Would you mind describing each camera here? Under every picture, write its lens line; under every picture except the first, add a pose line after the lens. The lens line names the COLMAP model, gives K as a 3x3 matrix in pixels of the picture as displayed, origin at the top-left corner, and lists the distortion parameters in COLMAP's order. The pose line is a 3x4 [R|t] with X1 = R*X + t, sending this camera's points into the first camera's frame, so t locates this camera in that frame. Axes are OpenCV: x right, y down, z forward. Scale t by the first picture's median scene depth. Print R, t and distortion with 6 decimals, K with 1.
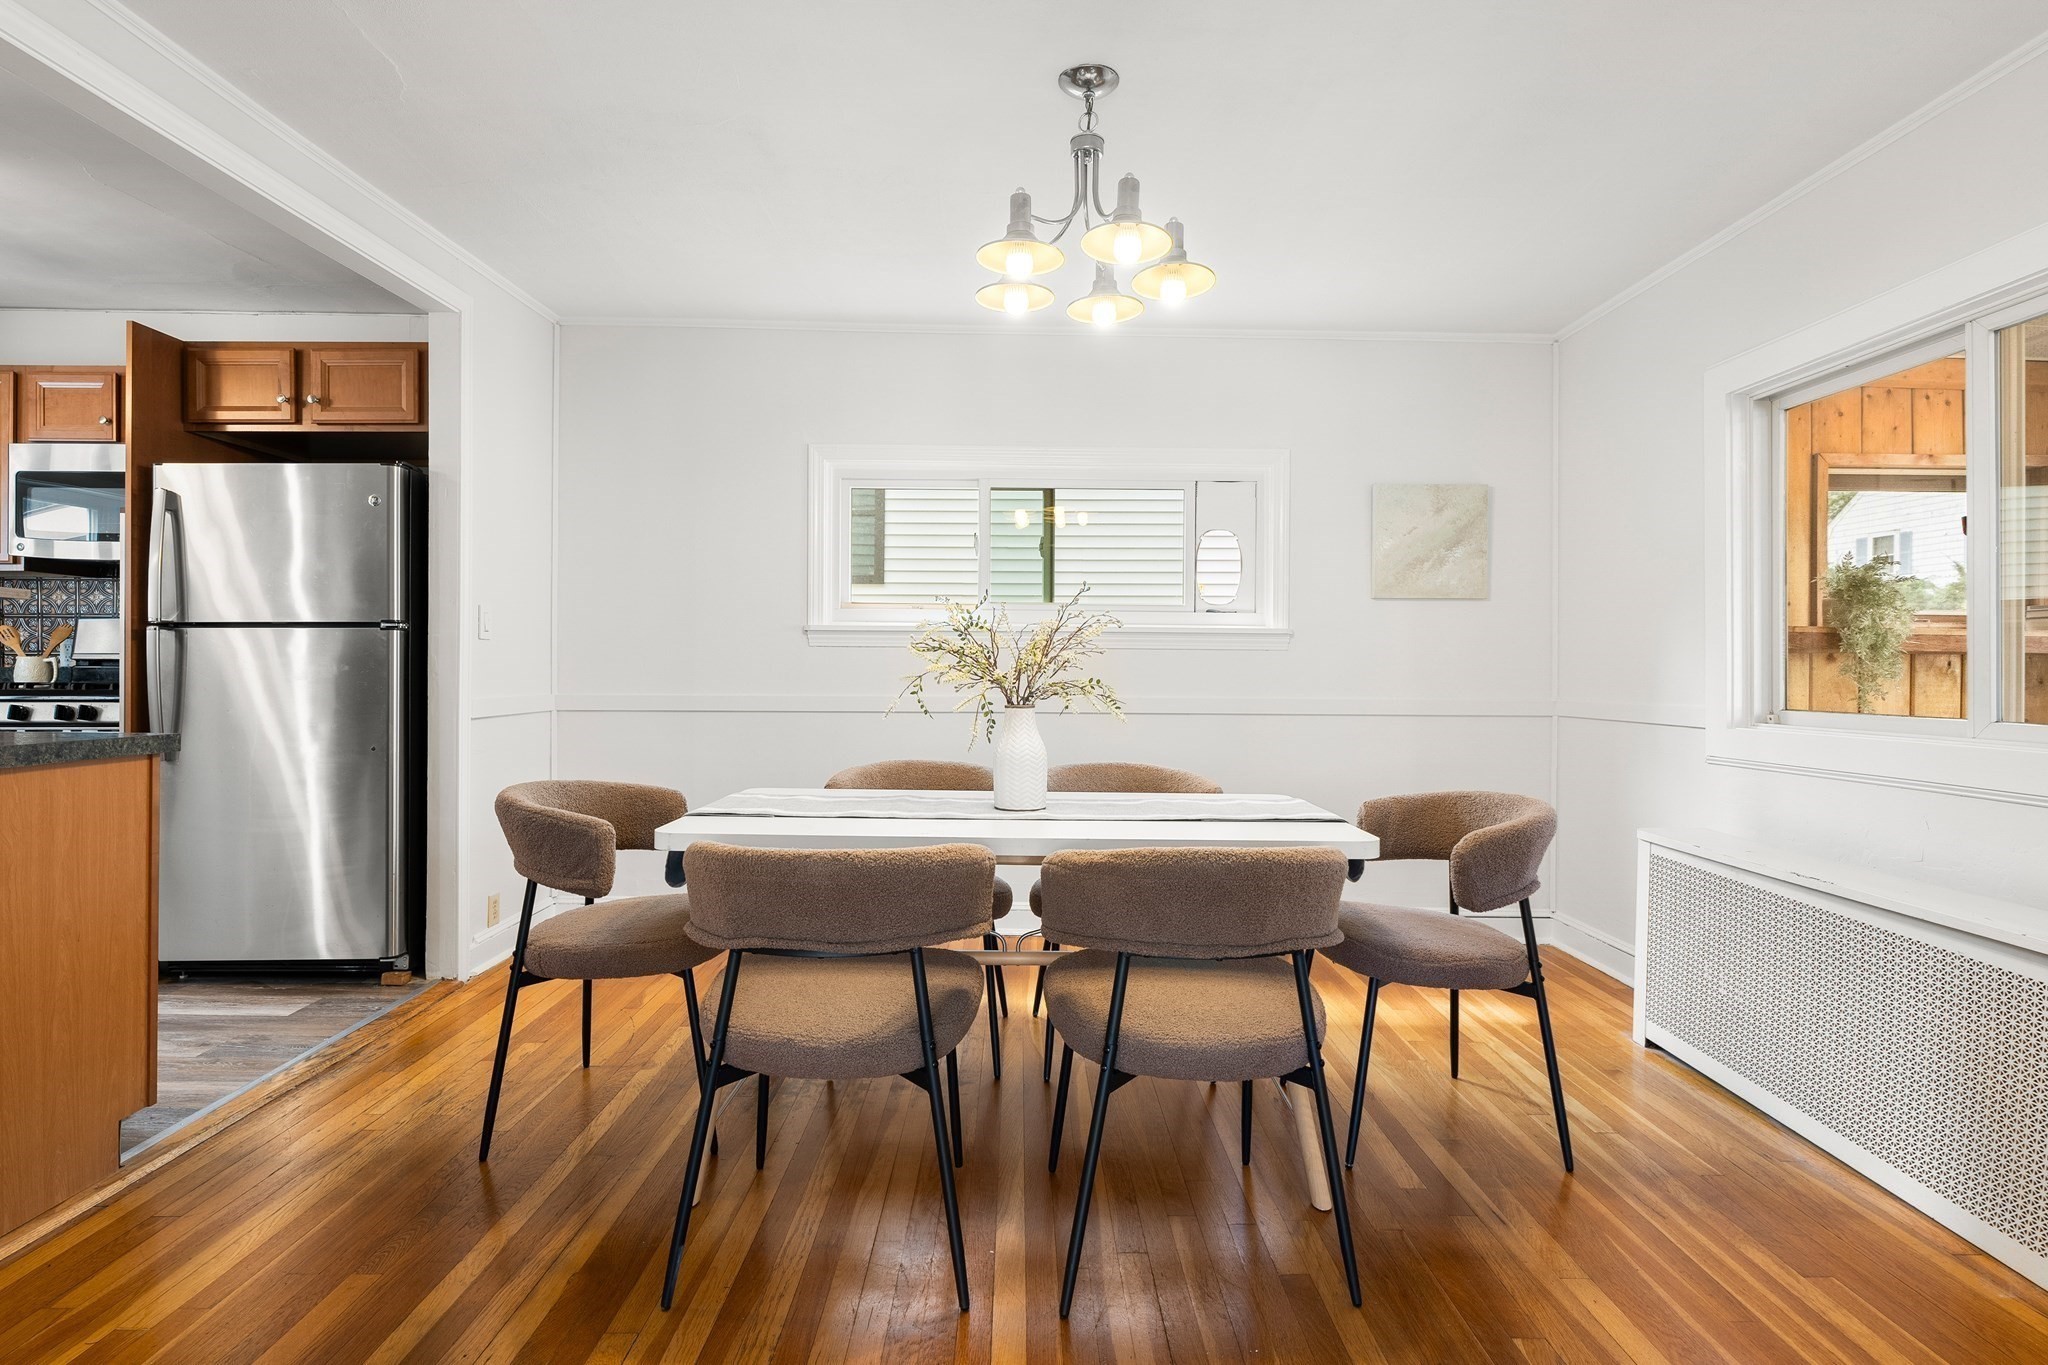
lens RADIAL K [[1005.1, 0, 1026.2], [0, 1005.1, 670.2], [0, 0, 1]] dist [-0.003332, 0.000792]
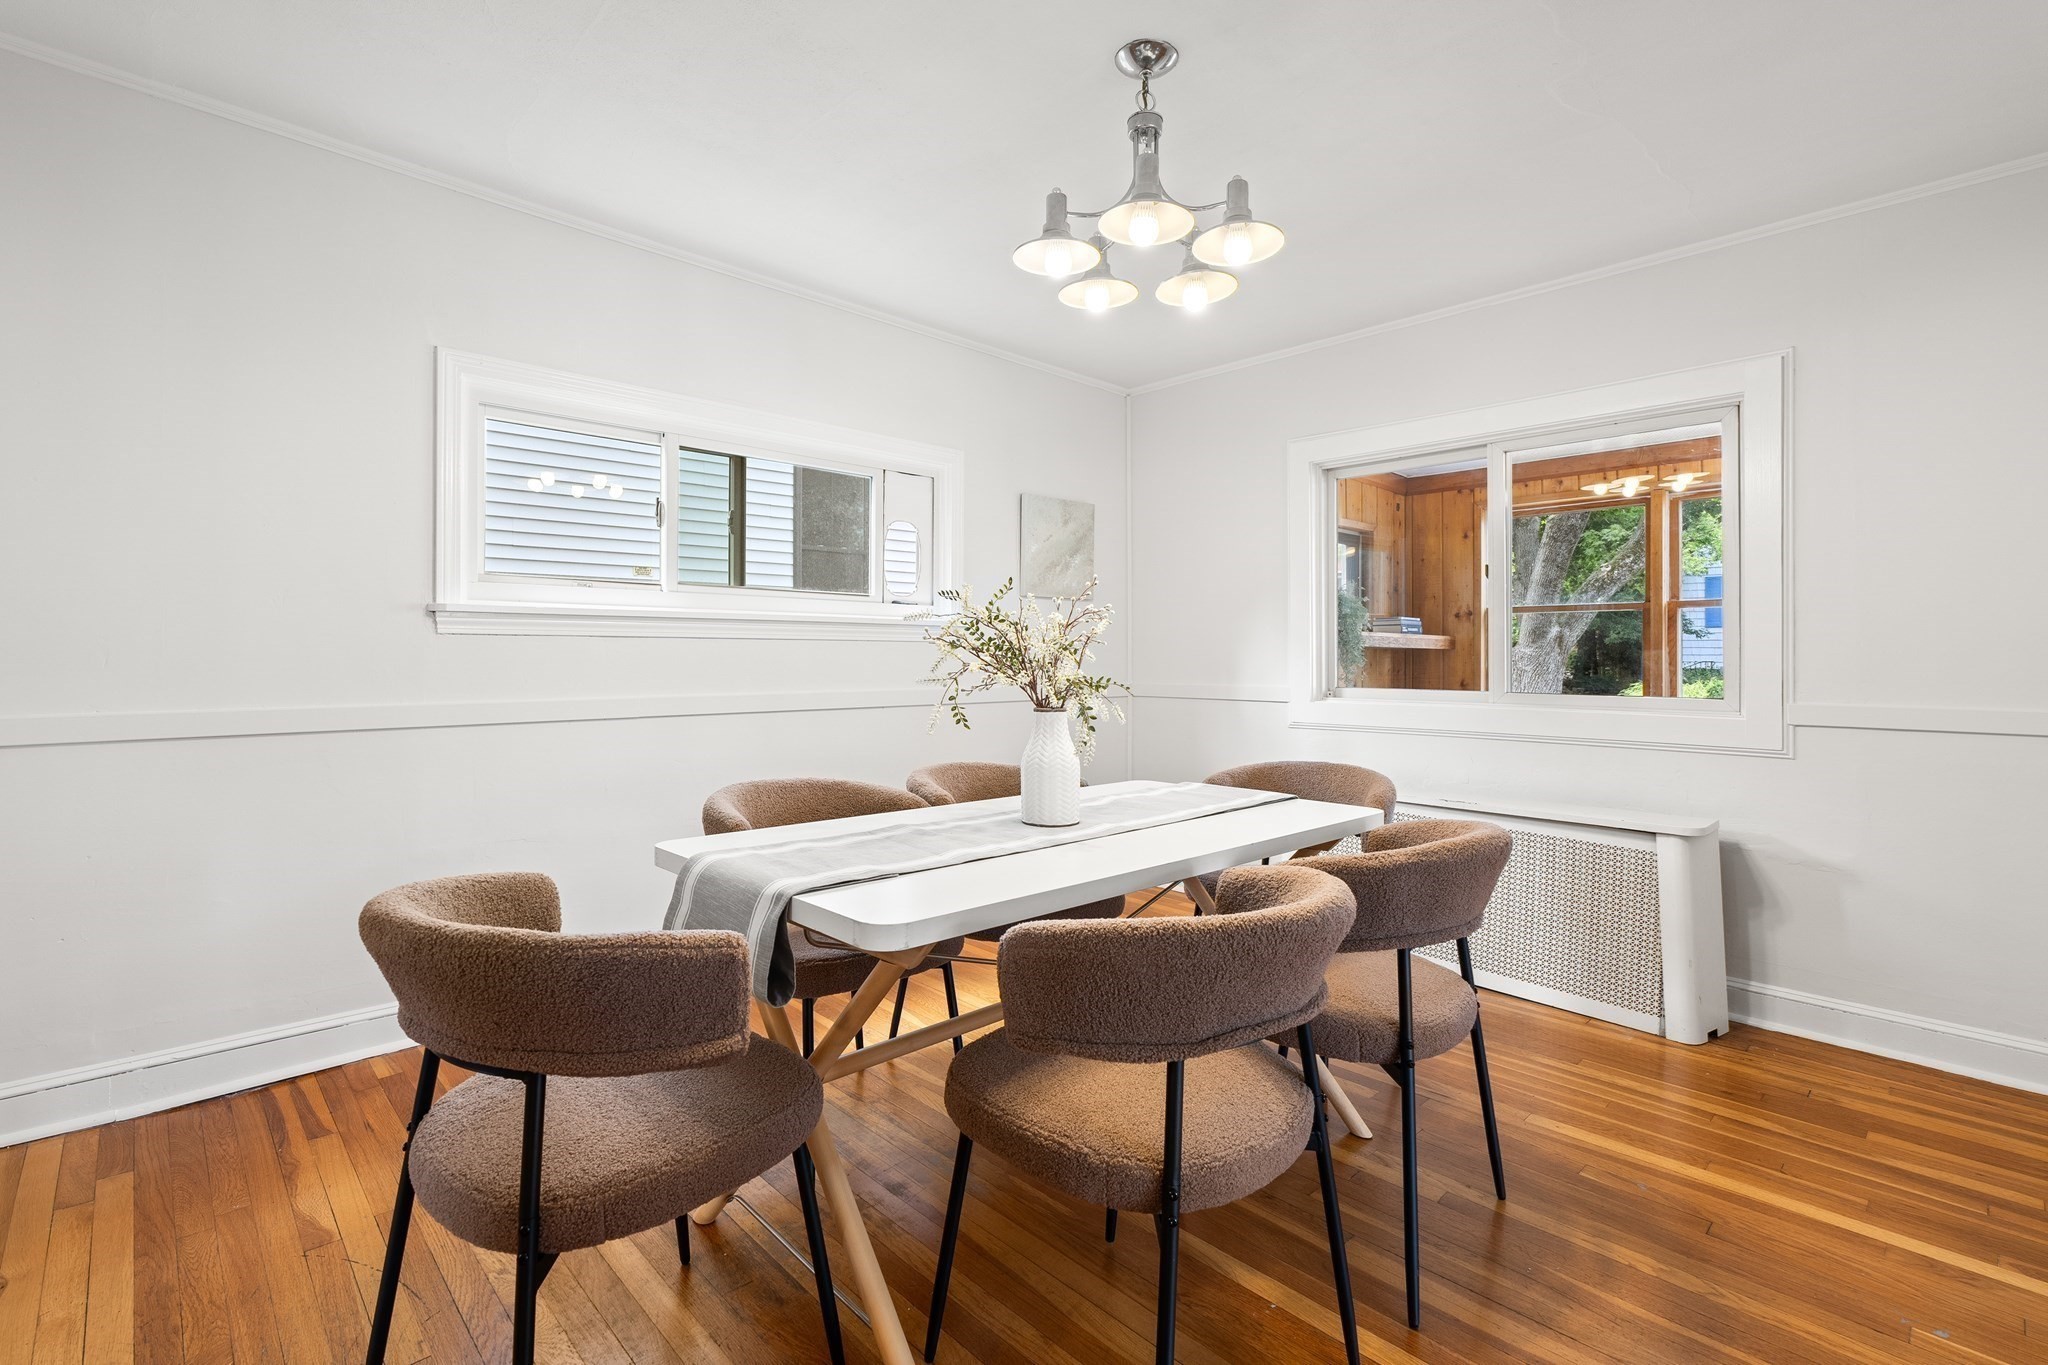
lens RADIAL K [[942.2, 0, 1023.2], [0, 942.2, 648.0], [0, 0, 1]] dist [-0.002731, 0.000039]
pose [[0.728253, 0.000547, 0.685308, -0.439858], [0.003579, 0.999983, -0.004602, -0.011014], [-0.685299, 0.005804, 0.728238, 0.288951]]
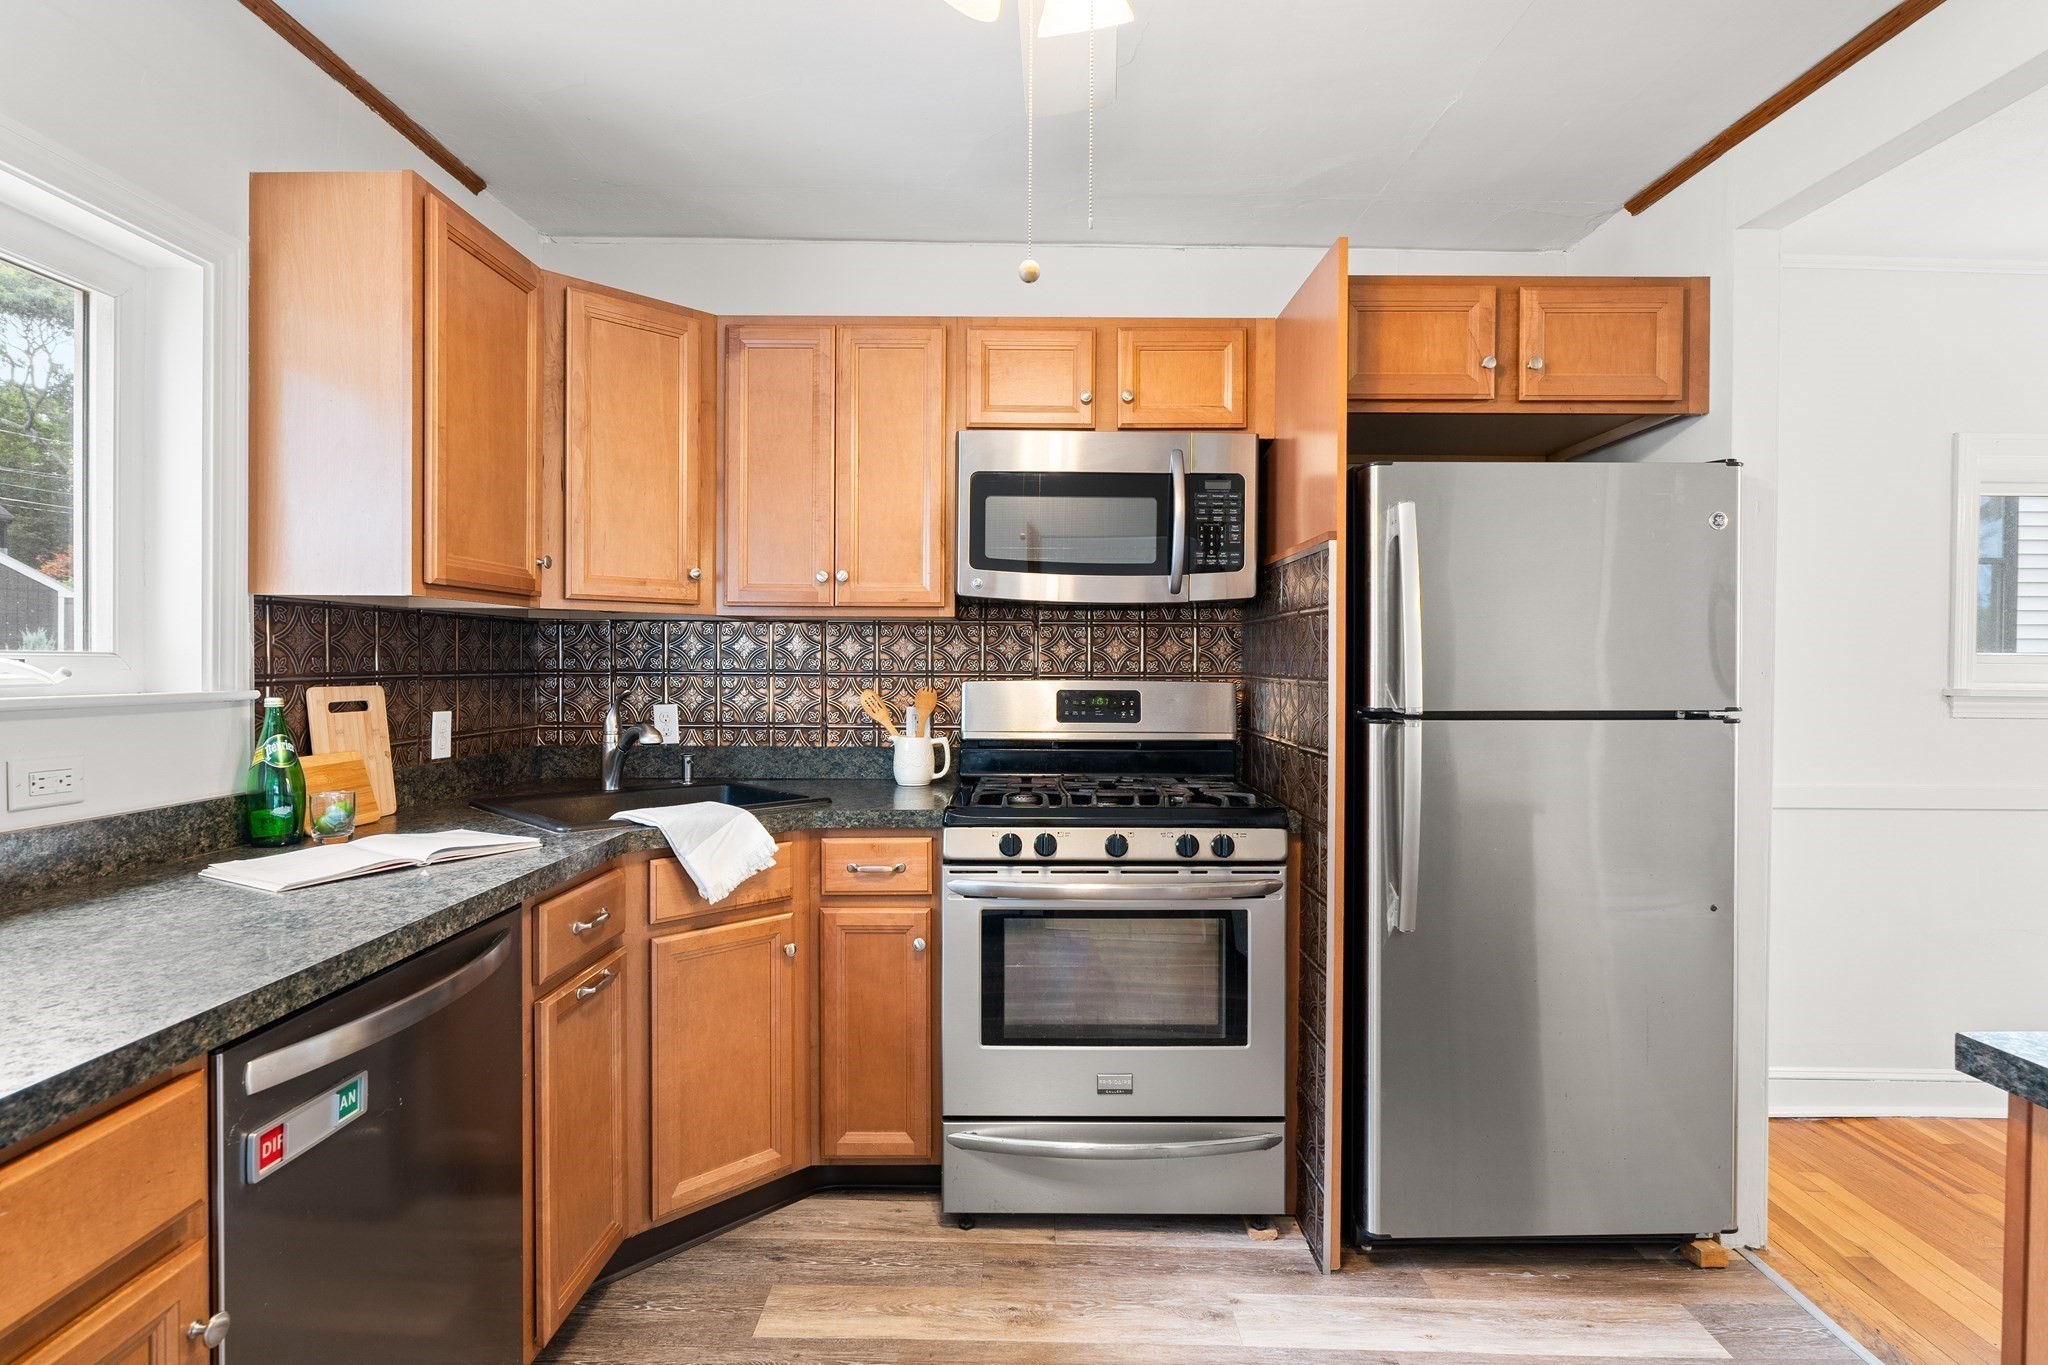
lens RADIAL K [[1005.1, 0, 1026.2], [0, 1005.1, 670.2], [0, 0, 1]] dist [-0.003332, 0.000792]
pose [[0.999996, 0.001095, -0.002583, -1.041508], [-0.001075, 0.999969, 0.007760, -0.074163], [0.002591, -0.007757, 0.999967, 0.342465]]
